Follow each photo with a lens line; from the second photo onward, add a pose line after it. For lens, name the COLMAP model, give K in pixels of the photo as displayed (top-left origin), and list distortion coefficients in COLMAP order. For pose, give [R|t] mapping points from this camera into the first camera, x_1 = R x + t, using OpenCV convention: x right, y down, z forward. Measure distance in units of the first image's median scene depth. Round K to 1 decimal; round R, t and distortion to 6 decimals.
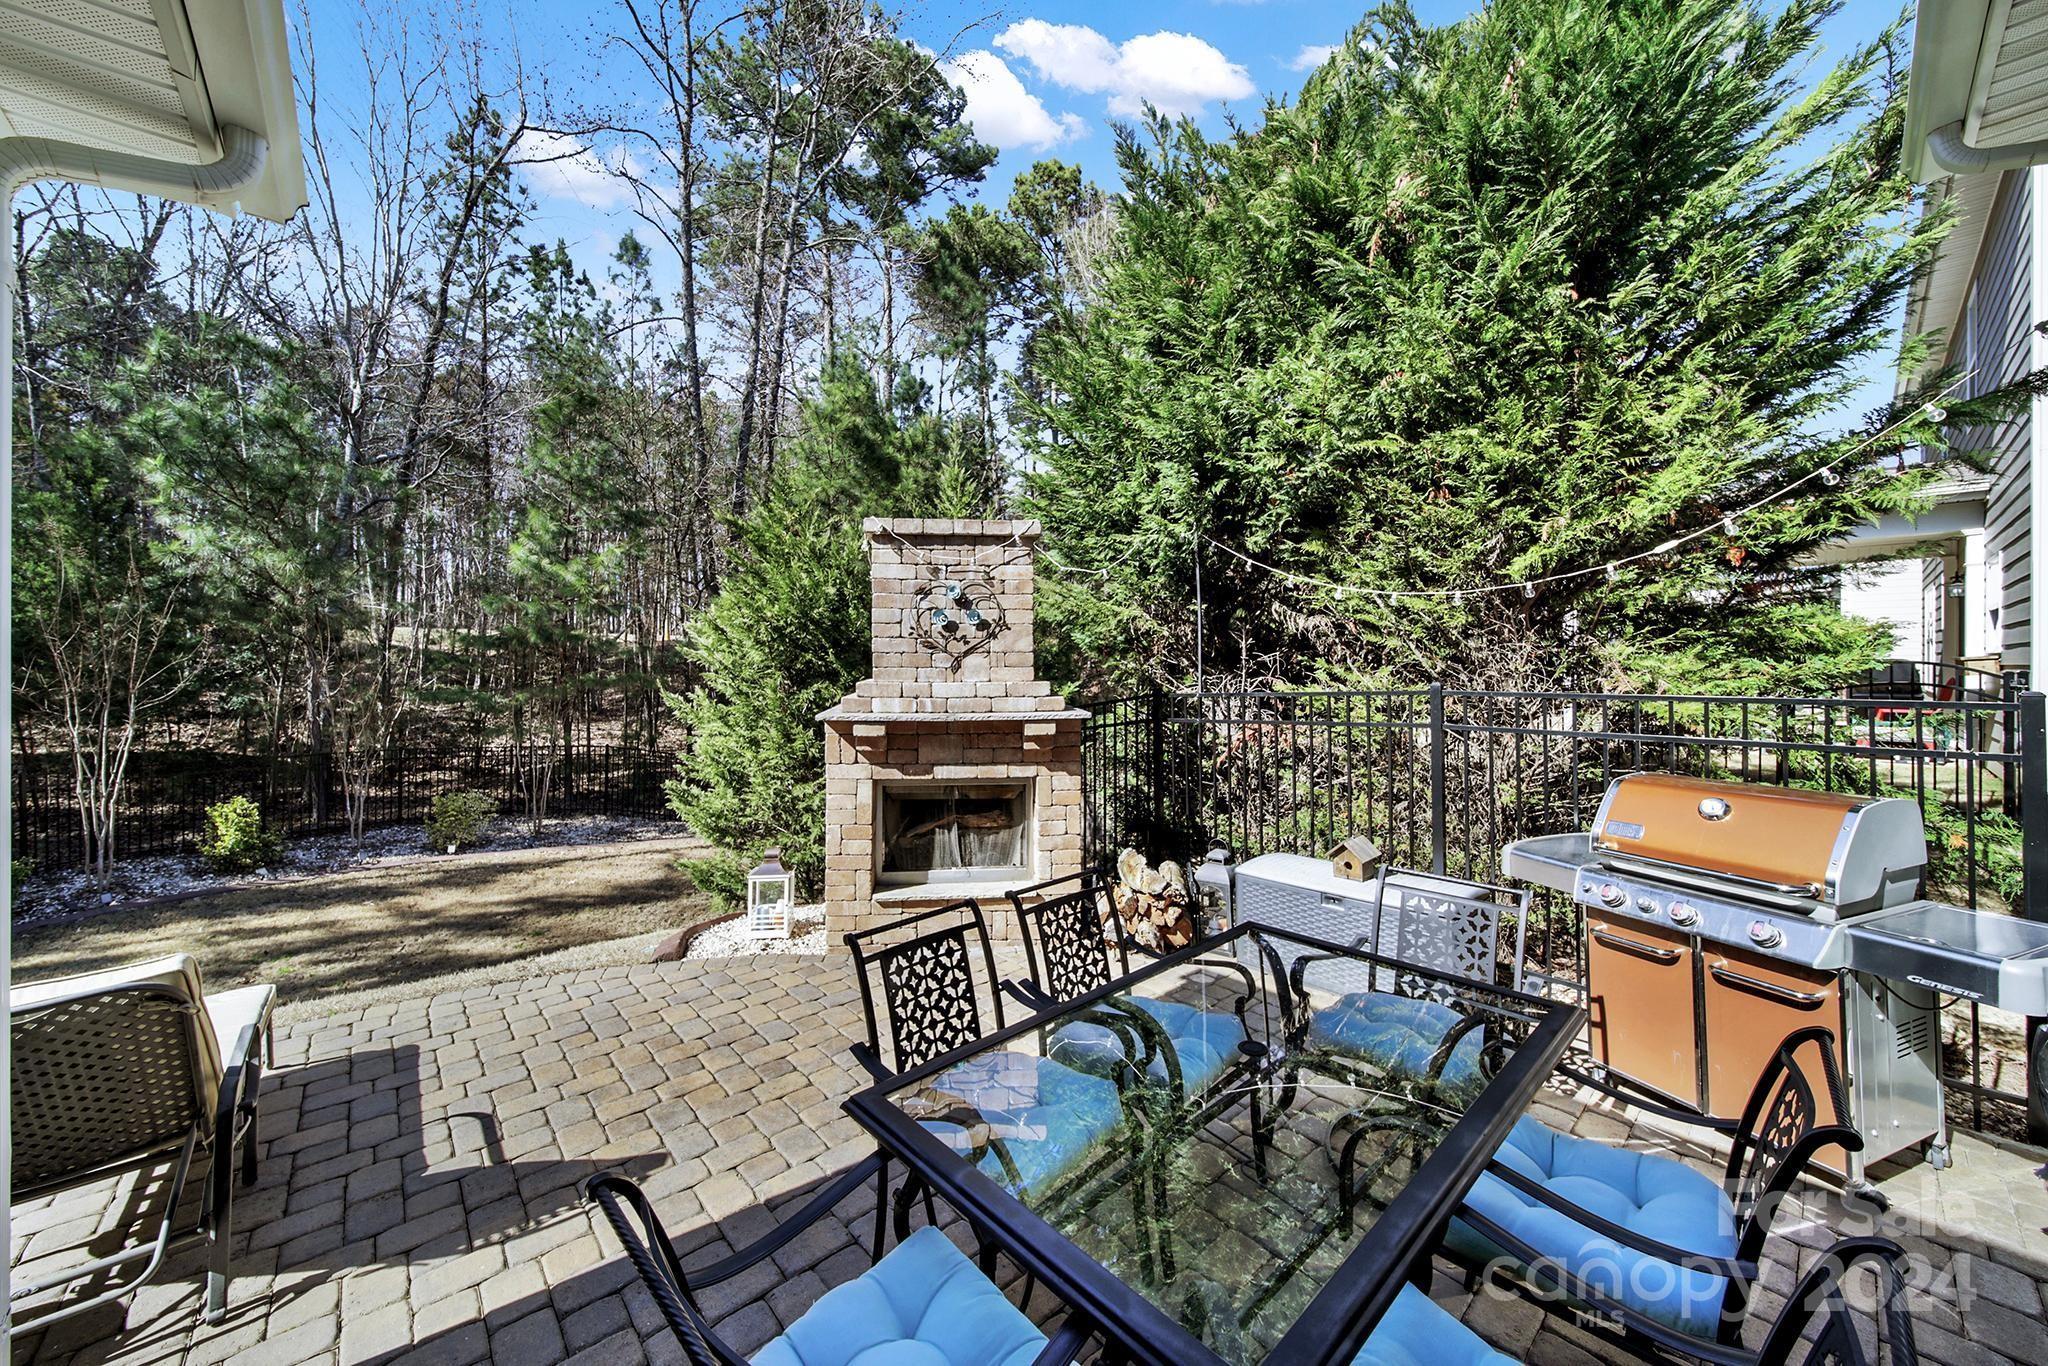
lens RADIAL K [[736.8, 0, 1011.7], [0, 736.8, 662.6], [0, 0, 1]] dist [0.001880, -0.000506]
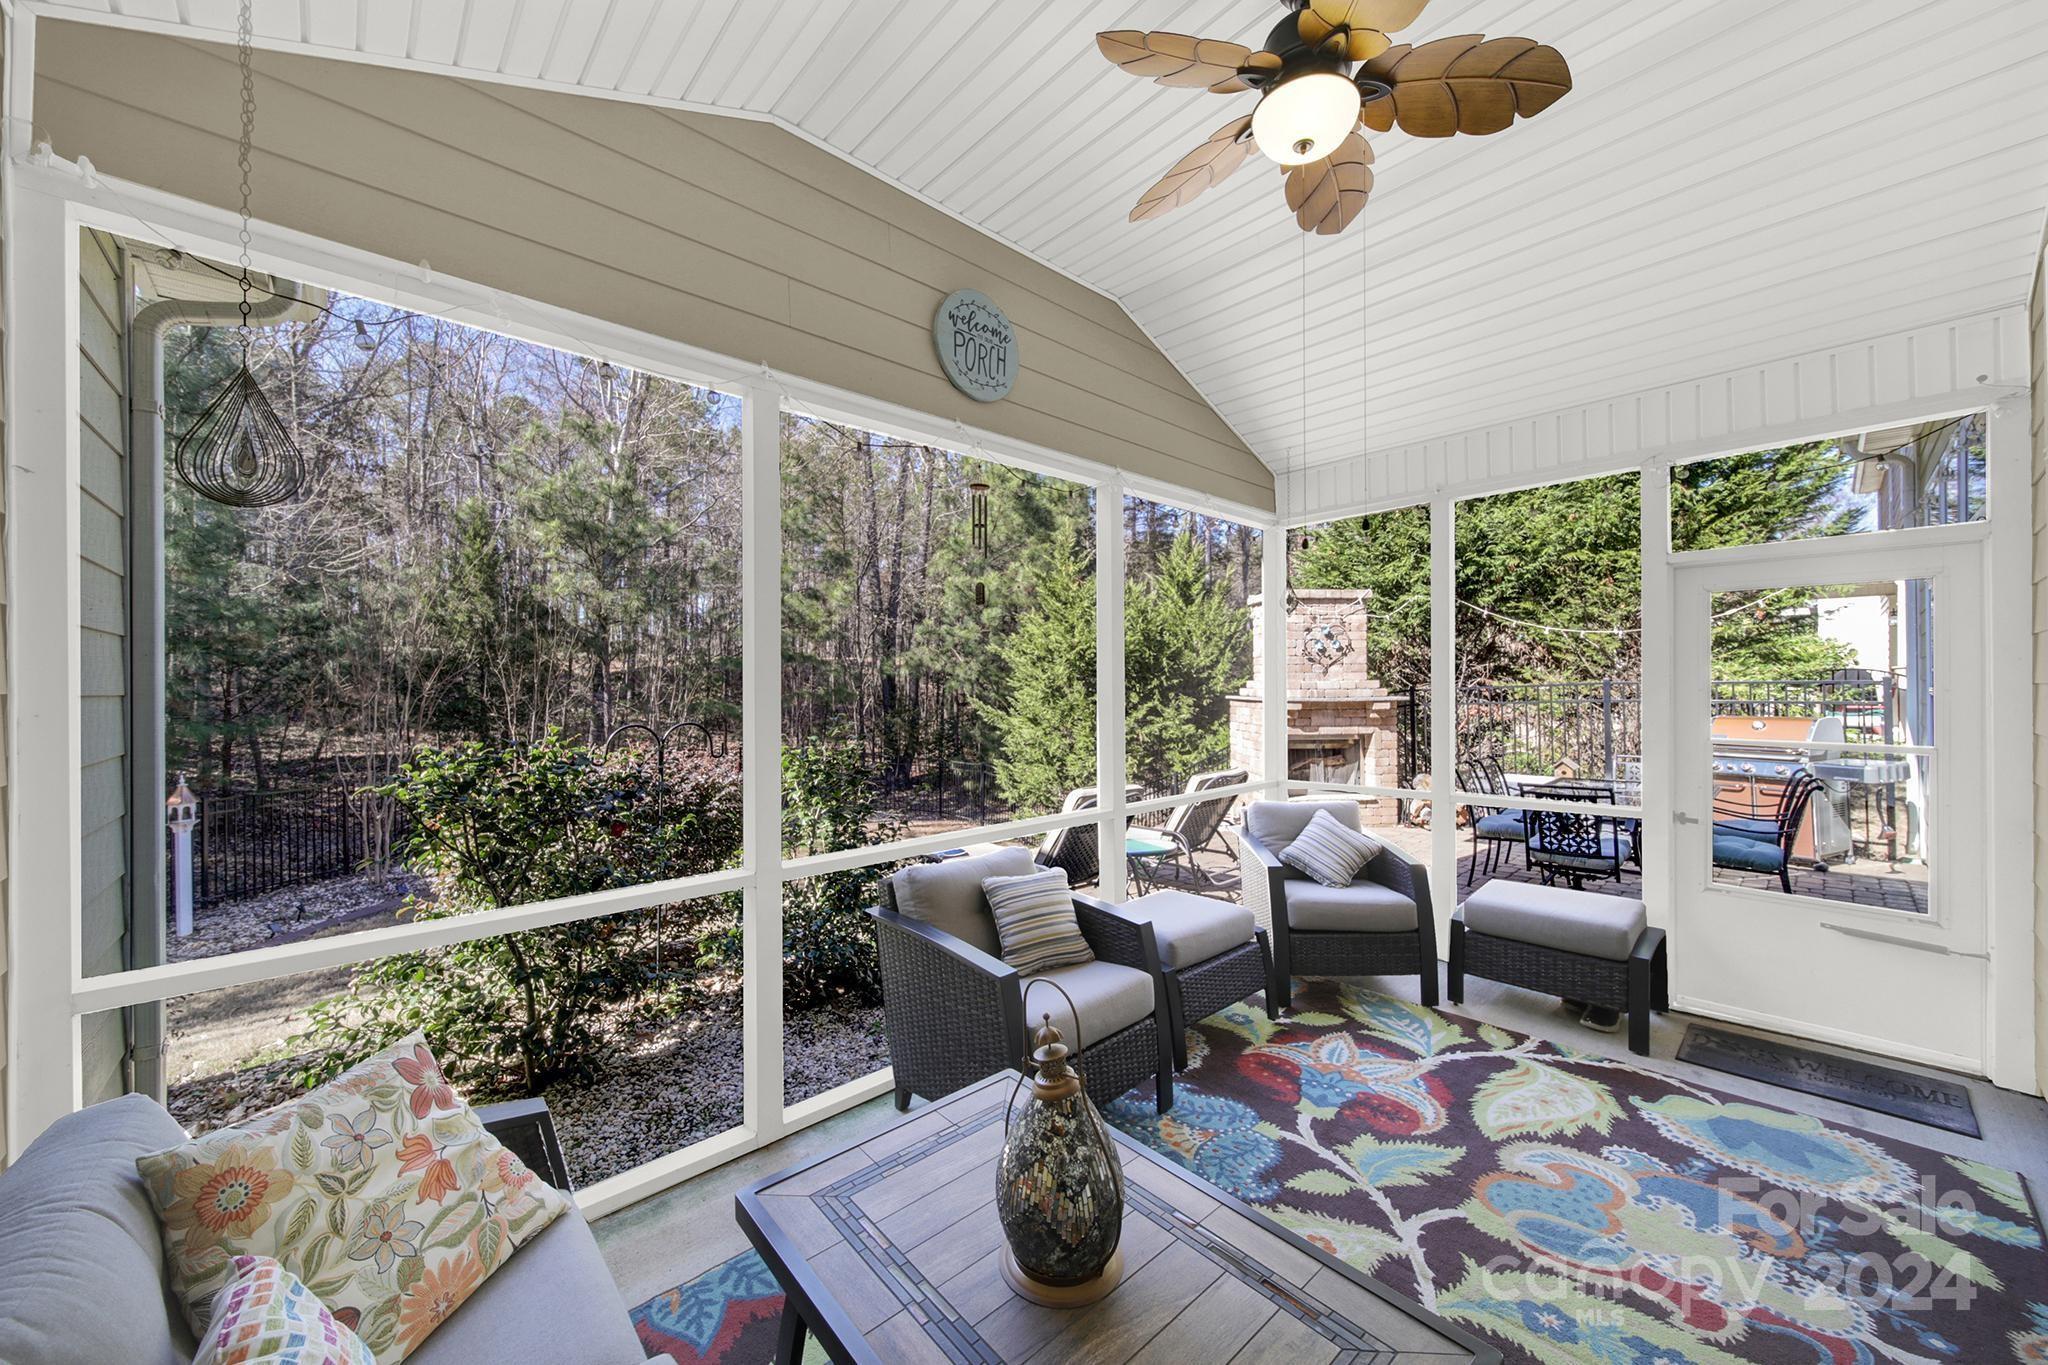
lens RADIAL K [[736.8, 0, 1022.1], [0, 736.8, 678.8], [0, 0, 1]] dist [0.001880, -0.000506]
pose [[0.999798, -0.004444, 0.019578, -0.408682], [0.004542, 0.999977, -0.004949, 0.013185], [-0.019555, 0.005037, 0.999796, -0.371095]]
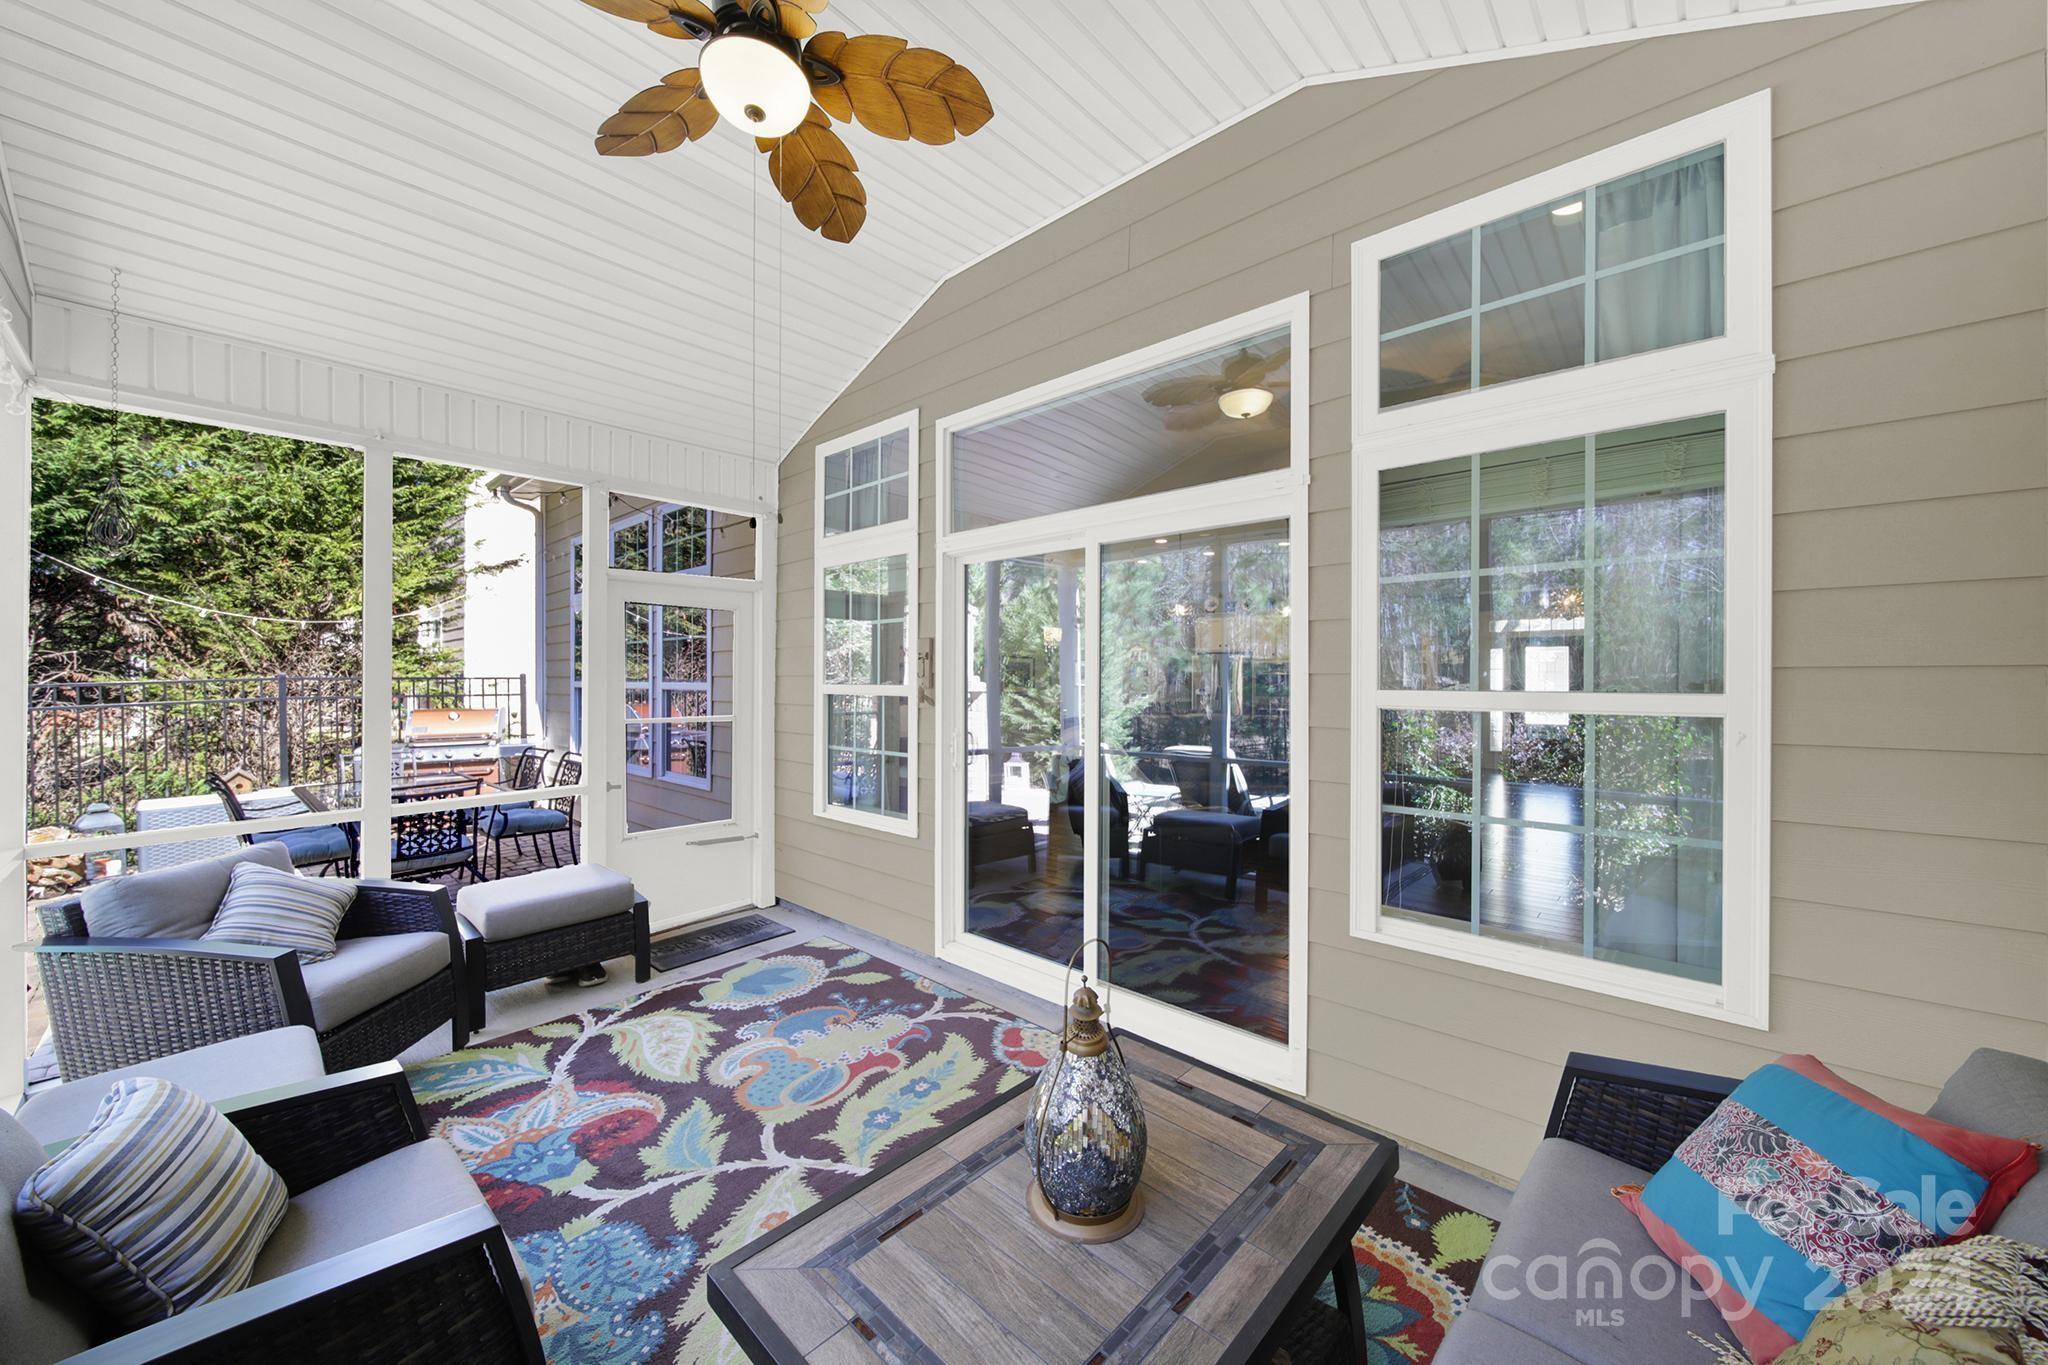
lens RADIAL K [[736.8, 0, 1015.8], [0, 736.8, 680.5], [0, 0, 1]] dist [0.001880, -0.000506]
pose [[-0.101203, -0.000588, 0.994866, -0.535906], [-0.000969, 0.999999, 0.000493, 0.017750], [-0.994865, -0.000914, -0.101204, -0.212817]]
